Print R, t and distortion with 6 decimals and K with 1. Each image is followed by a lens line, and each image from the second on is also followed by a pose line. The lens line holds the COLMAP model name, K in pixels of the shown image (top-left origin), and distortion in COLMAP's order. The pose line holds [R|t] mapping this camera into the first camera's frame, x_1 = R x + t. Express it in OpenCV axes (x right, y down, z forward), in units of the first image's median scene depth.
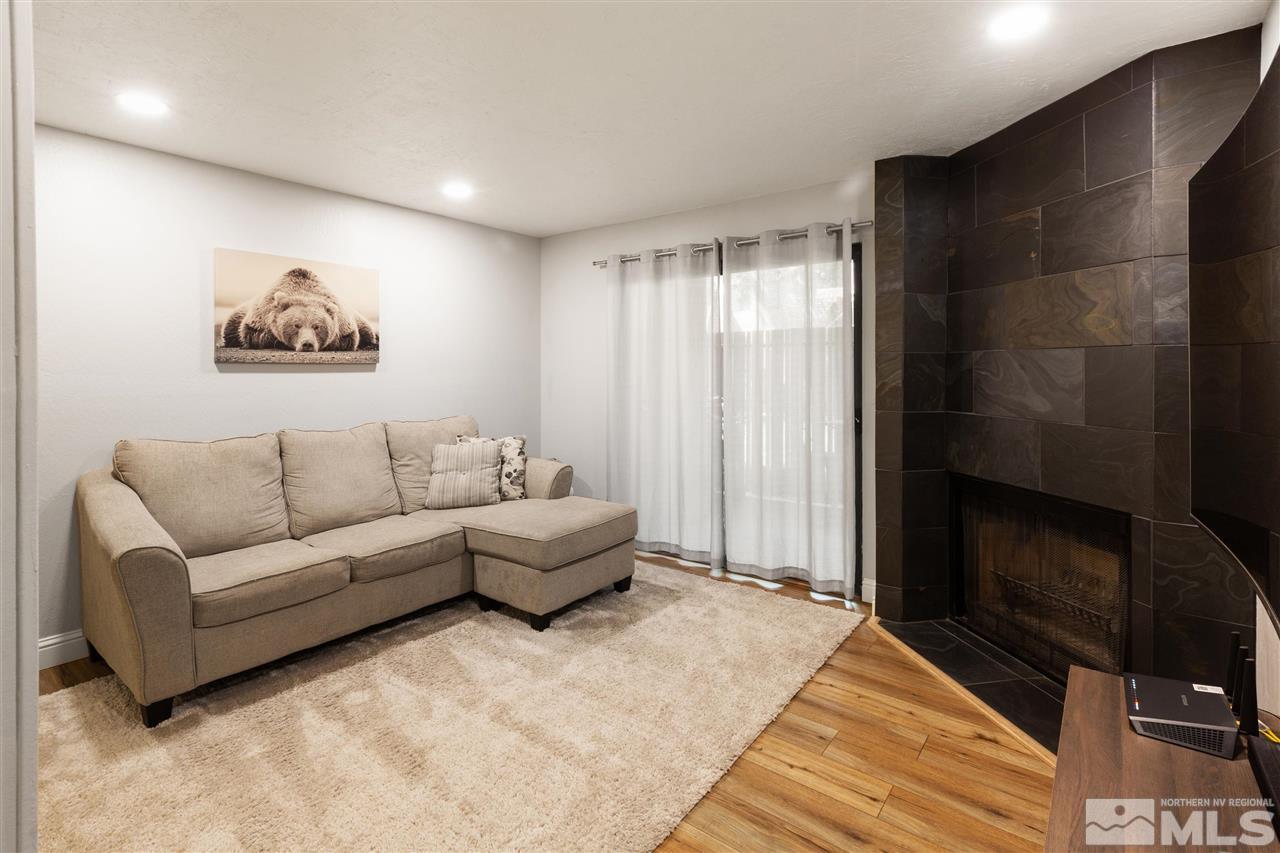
lens RADIAL K [[592.3, 0, 617.6], [0, 592.3, 366.2], [0, 0, 1]] dist [0.001445, 0.000347]
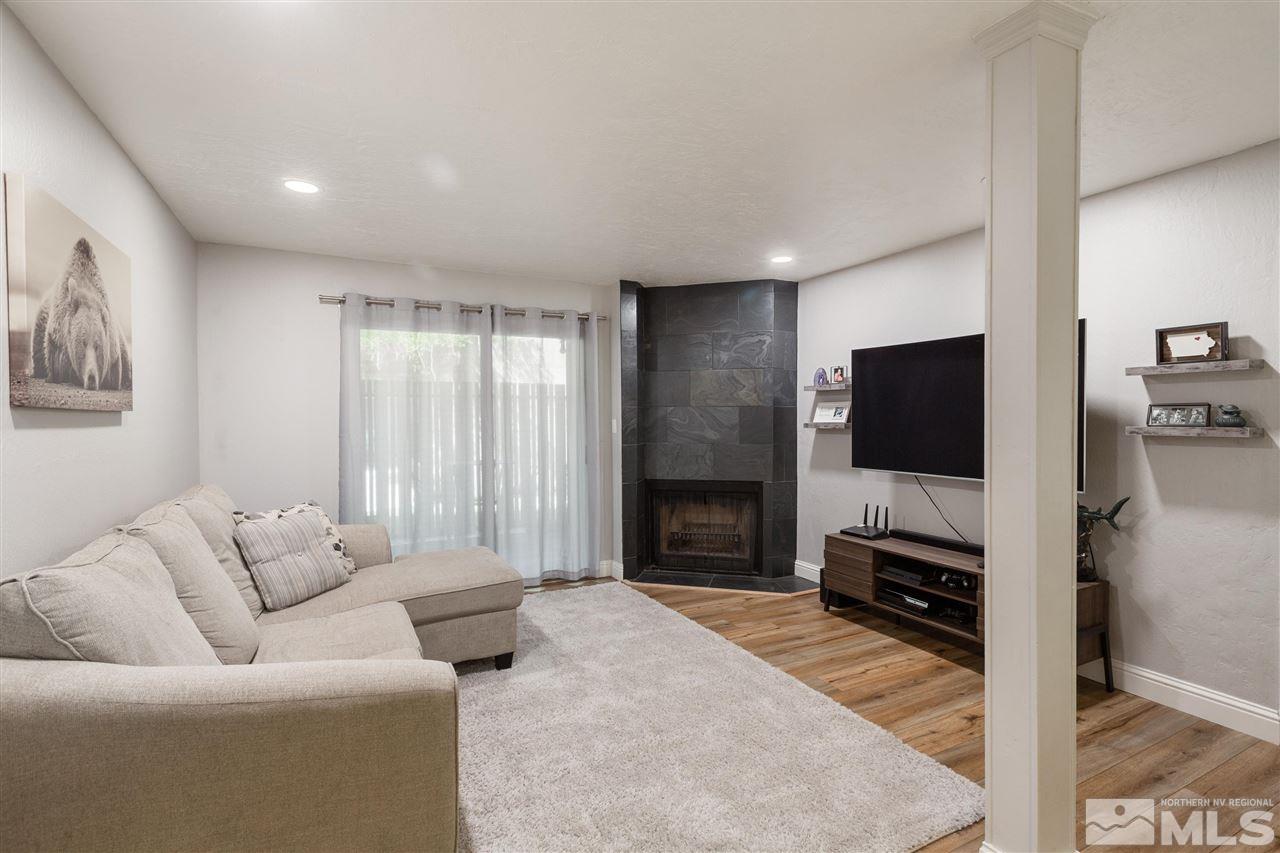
lens RADIAL K [[592.3, 0, 618.1], [0, 592.3, 420.4], [0, 0, 1]] dist [0.001445, 0.000347]
pose [[0.433843, -0.007502, 0.900957, -0.883229], [0.000997, 0.999969, 0.007846, 0.000726], [-0.900988, -0.002505, 0.433837, 0.333156]]
